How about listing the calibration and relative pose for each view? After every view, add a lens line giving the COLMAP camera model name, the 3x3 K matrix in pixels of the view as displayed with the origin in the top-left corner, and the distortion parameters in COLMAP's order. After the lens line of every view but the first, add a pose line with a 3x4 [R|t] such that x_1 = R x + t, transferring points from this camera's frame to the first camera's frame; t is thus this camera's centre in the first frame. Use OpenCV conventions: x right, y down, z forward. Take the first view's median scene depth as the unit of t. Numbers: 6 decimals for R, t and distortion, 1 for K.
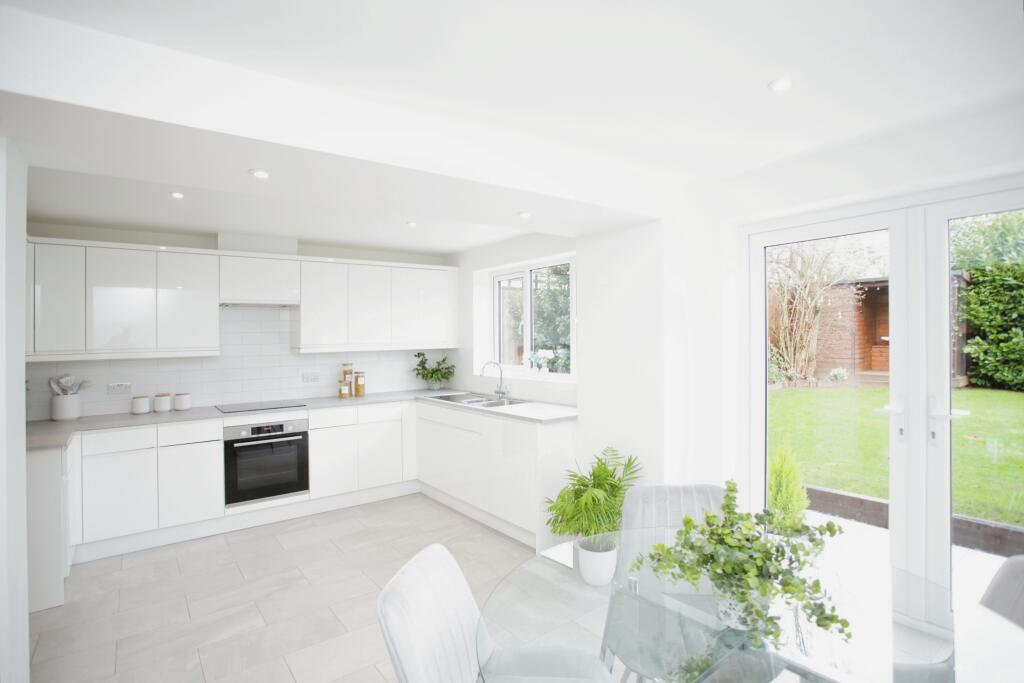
lens RADIAL K [[503.0, 0, 512.0], [0, 503.0, 341.5], [0, 0, 1]] dist [0.000595, 0.000035]
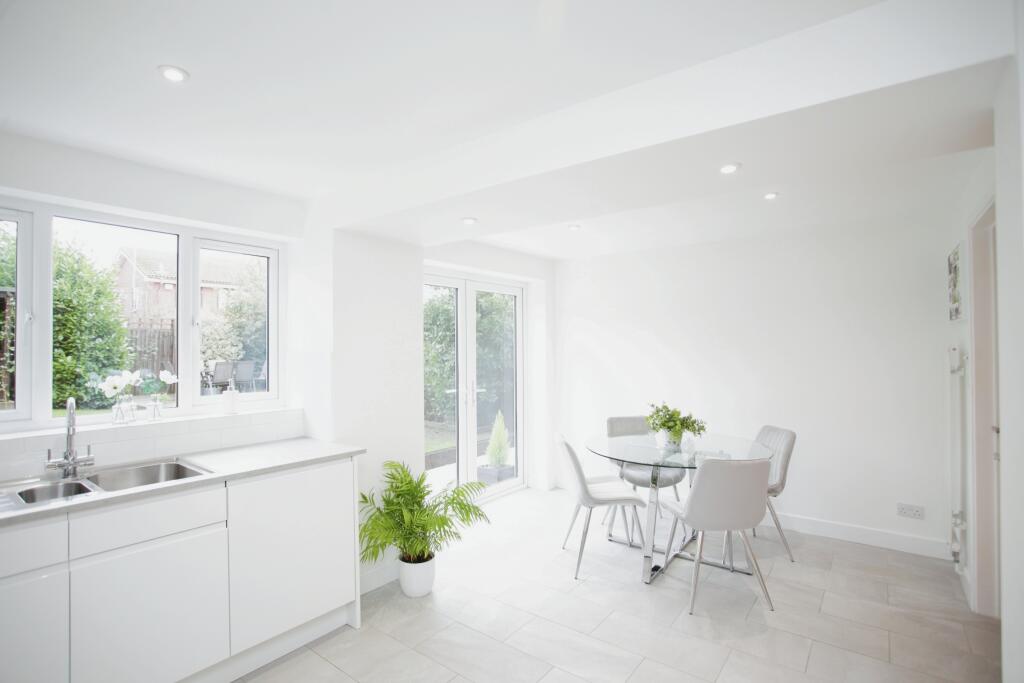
lens RADIAL K [[503.0, 0, 512.0], [0, 503.0, 341.5], [0, 0, 1]] dist [0.000595, 0.000035]
pose [[-0.275767, 0.028582, 0.960800, -0.583343], [0.021975, 0.999484, -0.023425, 0.006497], [-0.960973, 0.014653, -0.276252, 0.735796]]
